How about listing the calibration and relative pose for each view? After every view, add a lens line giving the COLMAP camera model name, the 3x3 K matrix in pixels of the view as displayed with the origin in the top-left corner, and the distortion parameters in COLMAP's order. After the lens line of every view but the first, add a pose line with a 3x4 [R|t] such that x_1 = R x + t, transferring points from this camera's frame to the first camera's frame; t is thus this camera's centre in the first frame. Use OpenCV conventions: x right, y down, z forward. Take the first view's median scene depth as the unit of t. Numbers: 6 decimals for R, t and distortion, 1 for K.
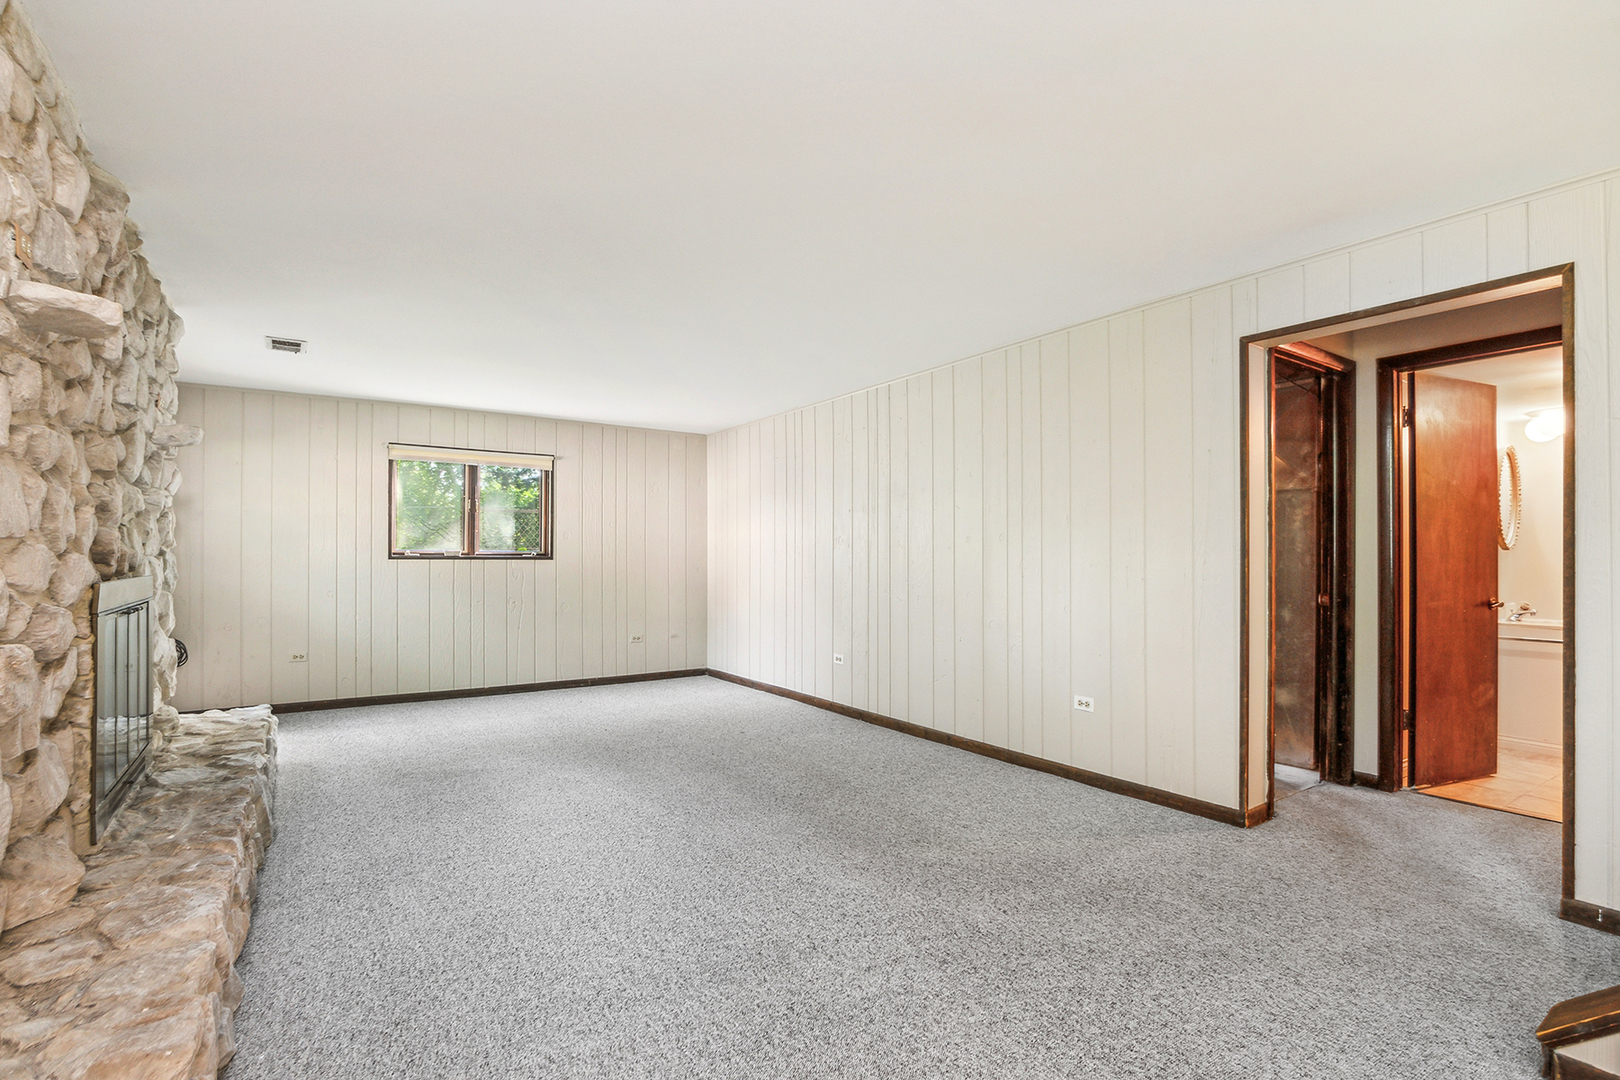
lens RADIAL K [[728.9, 0, 841.9], [0, 728.9, 557.1], [0, 0, 1]] dist [-0.001221, -0.000161]
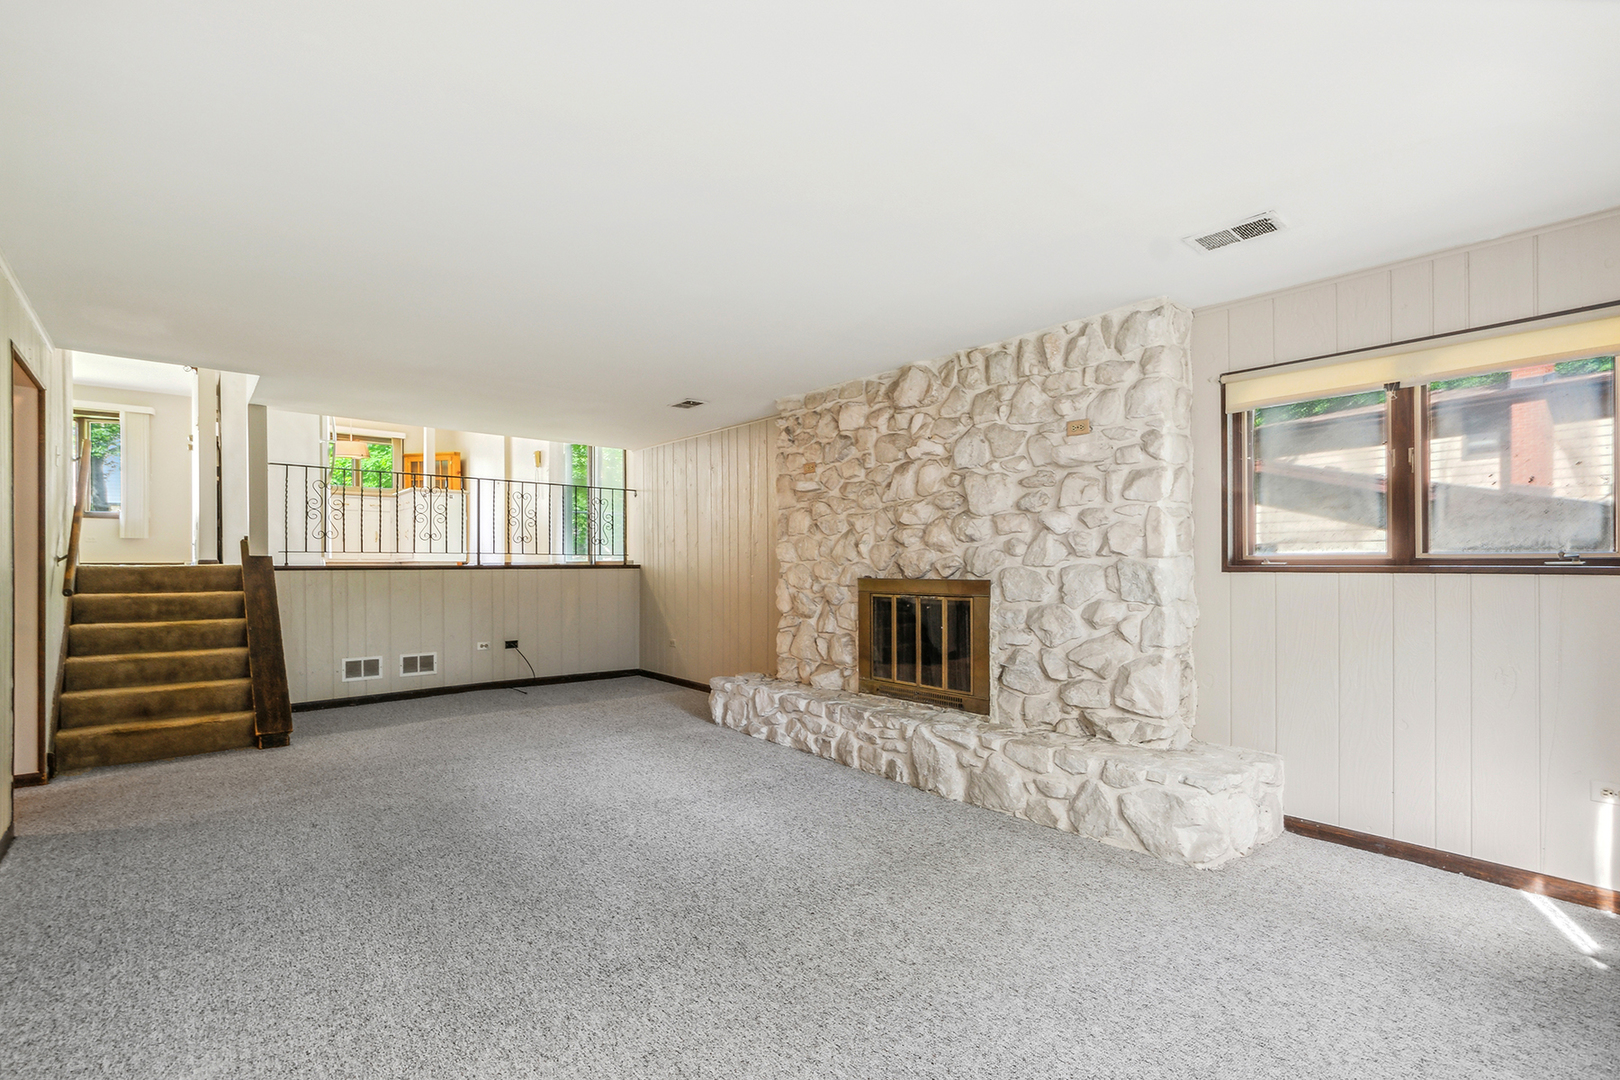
lens RADIAL K [[738.3, 0, 809.8], [0, 738.3, 565.5], [0, 0, 1]] dist [0.000209, -0.000007]
pose [[-0.997032, -0.003040, -0.076925, -0.226054], [-0.003114, 0.999995, 0.000837, -0.001652], [0.076922, 0.001074, -0.997037, 1.047321]]
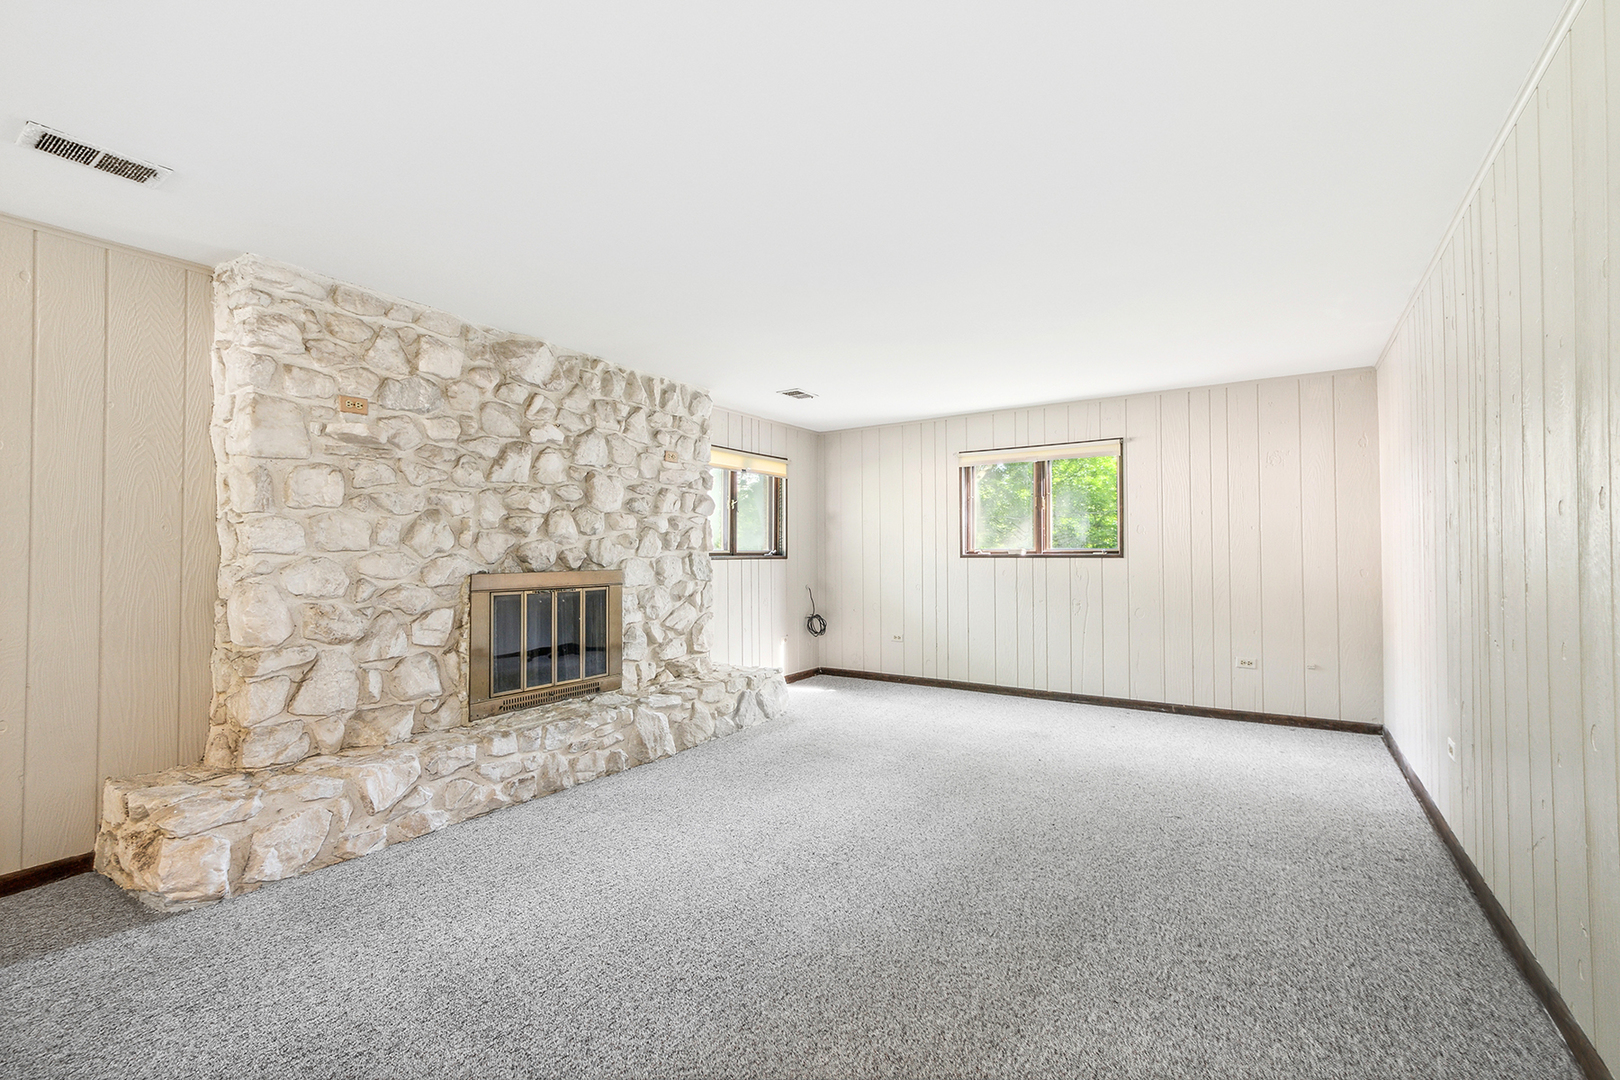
lens RADIAL K [[728.3, 0, 791.2], [0, 728.3, 544.2], [0, 0, 1]] dist [-0.001428, -0.000123]
pose [[0.355350, -0.018055, -0.934559, 0.291024], [0.006674, 0.999837, -0.016779, -0.000966], [0.934709, -0.000275, 0.355413, 0.342119]]
